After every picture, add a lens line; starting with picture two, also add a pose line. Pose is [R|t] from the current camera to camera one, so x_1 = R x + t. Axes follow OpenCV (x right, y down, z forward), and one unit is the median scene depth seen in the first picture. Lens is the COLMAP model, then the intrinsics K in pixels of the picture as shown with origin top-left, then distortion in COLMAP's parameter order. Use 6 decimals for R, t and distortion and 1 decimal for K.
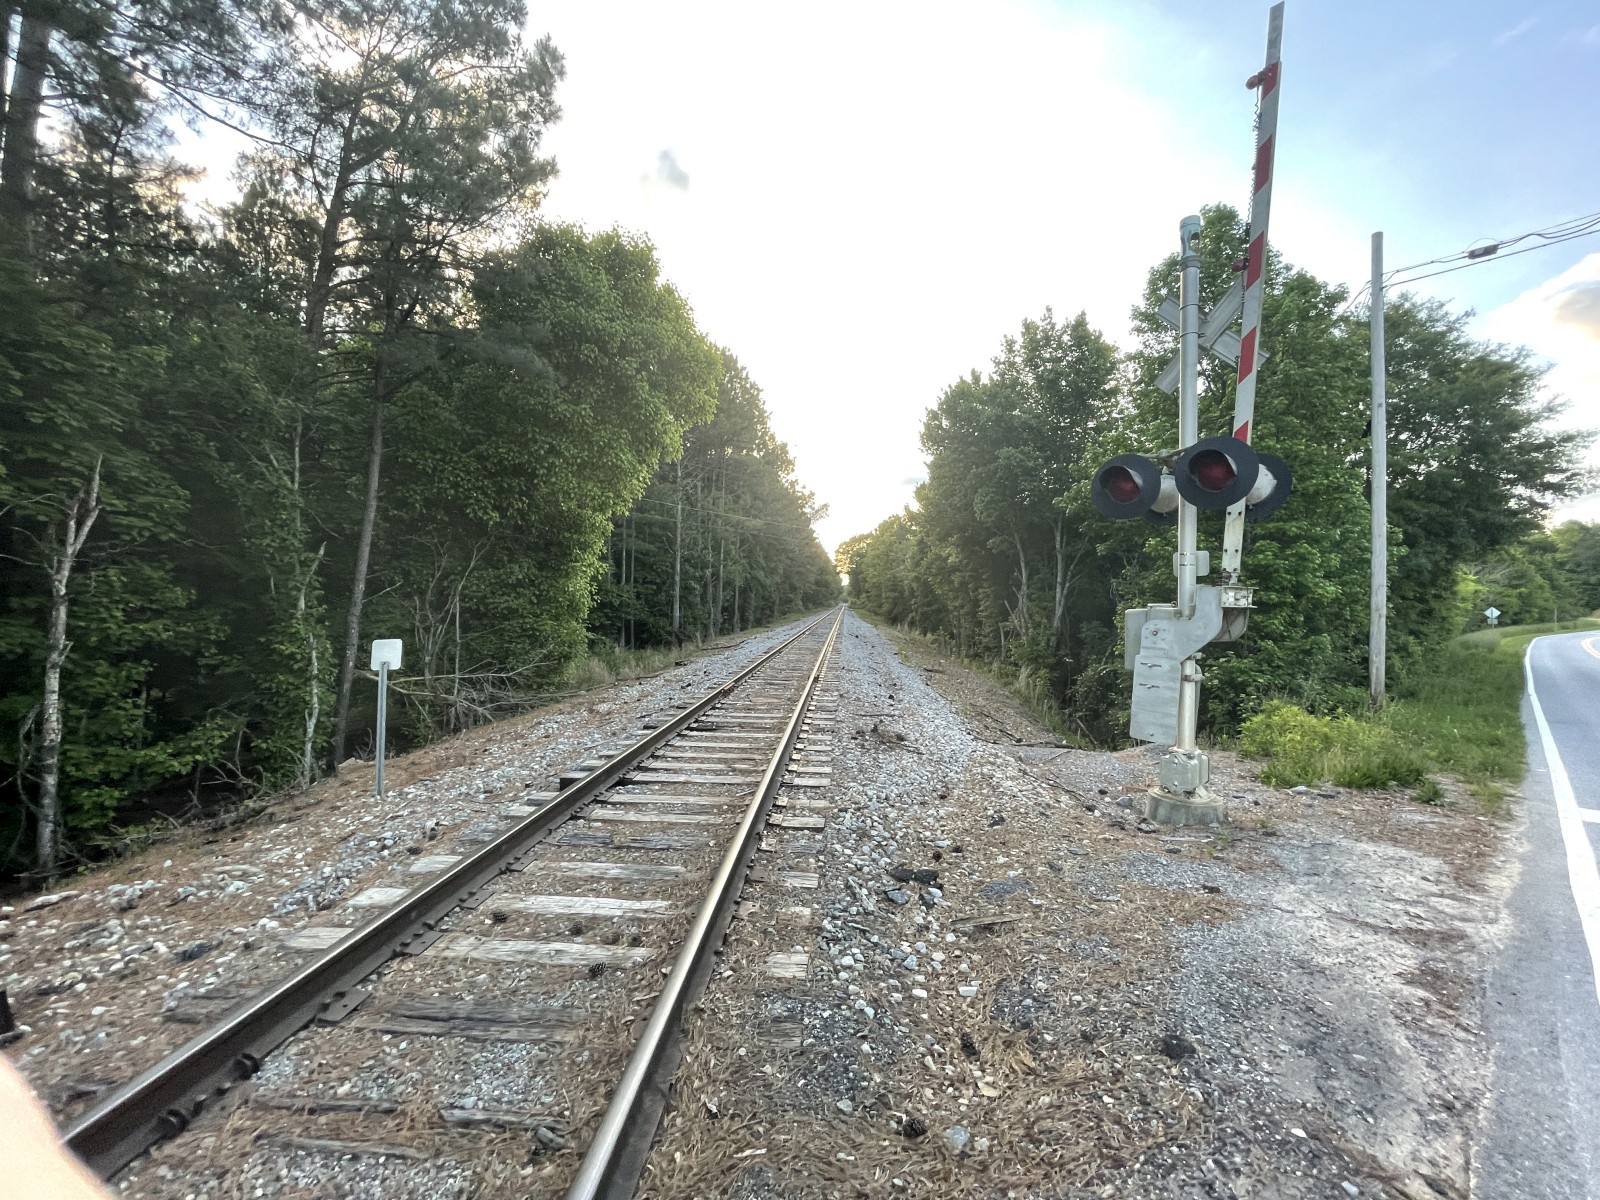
lens RADIAL K [[633.5, 0, 805.8], [0, 633.5, 597.3], [0, 0, 1]] dist [-0.007285, 0.000497]
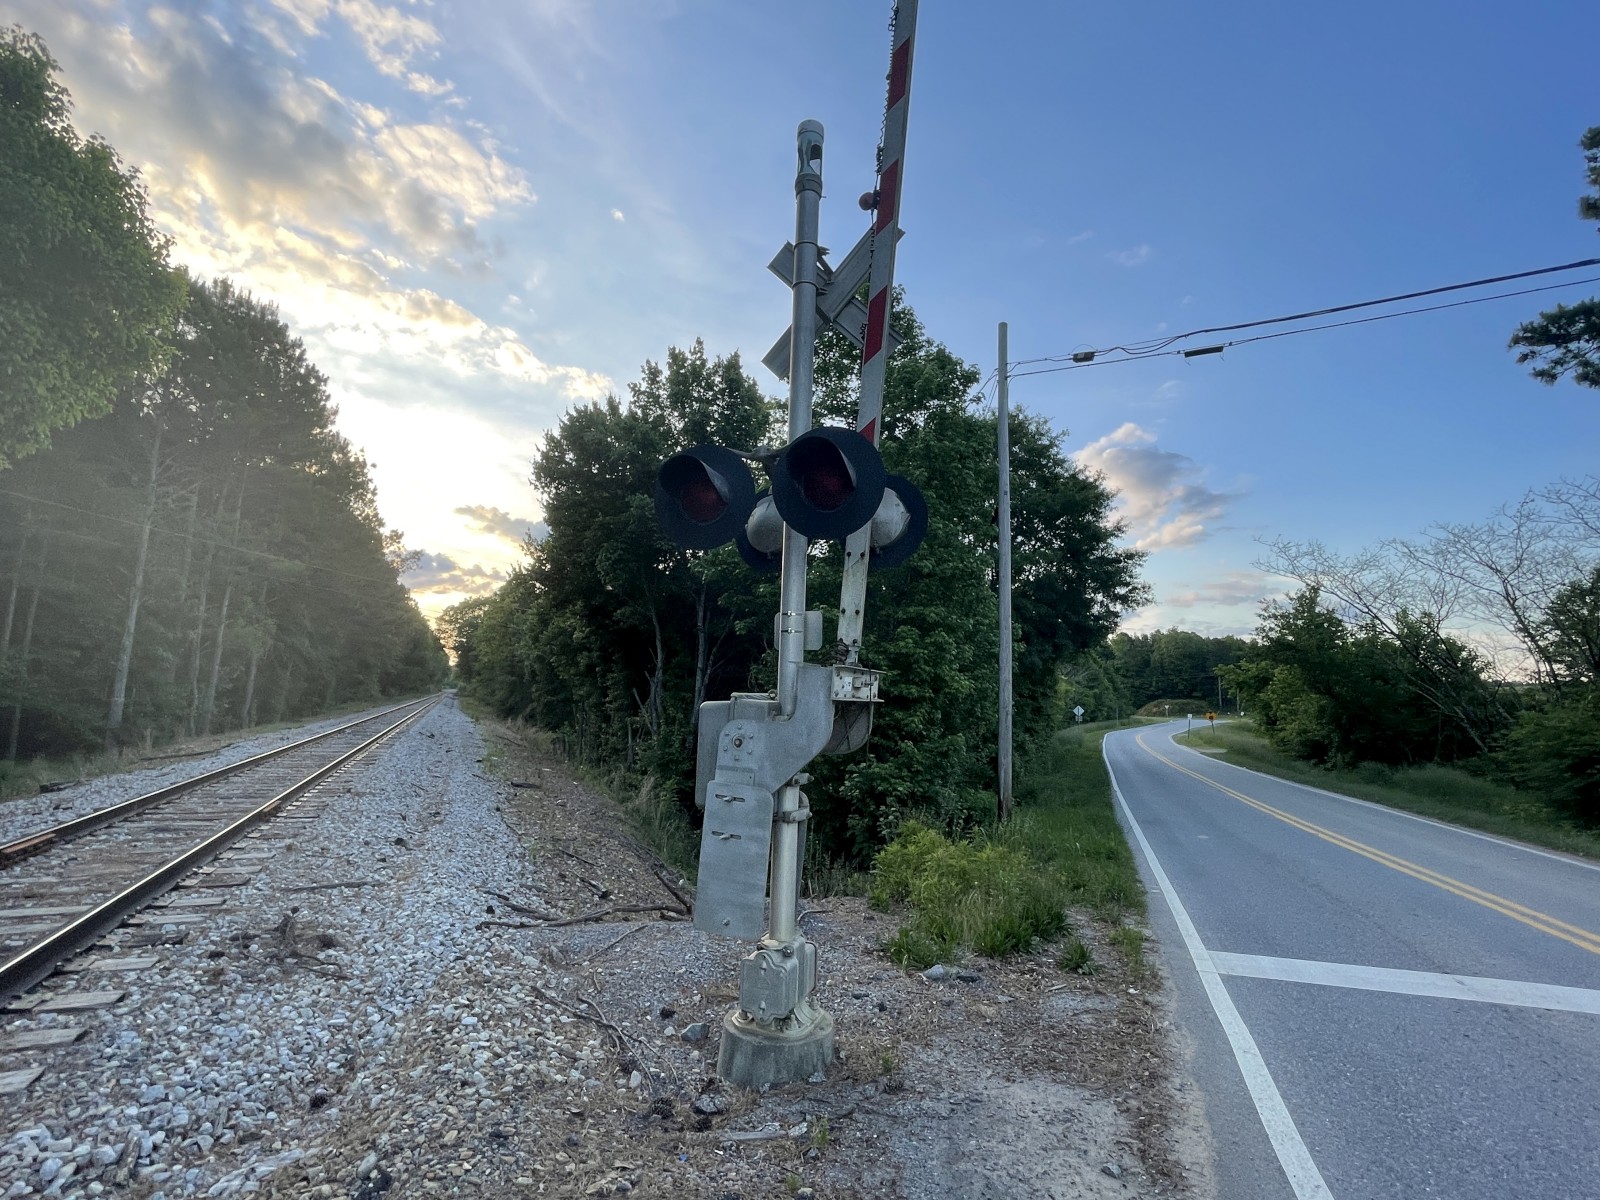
lens RADIAL K [[760.1, 0, 798.2], [0, 760.1, 599.1], [0, 0, 1]] dist [-0.002077, 0.000119]
pose [[0.885006, 0.077525, 0.459079, 0.084382], [-0.025360, 0.992602, -0.118732, 0.001996], [-0.464888, 0.093436, 0.880426, 0.106938]]
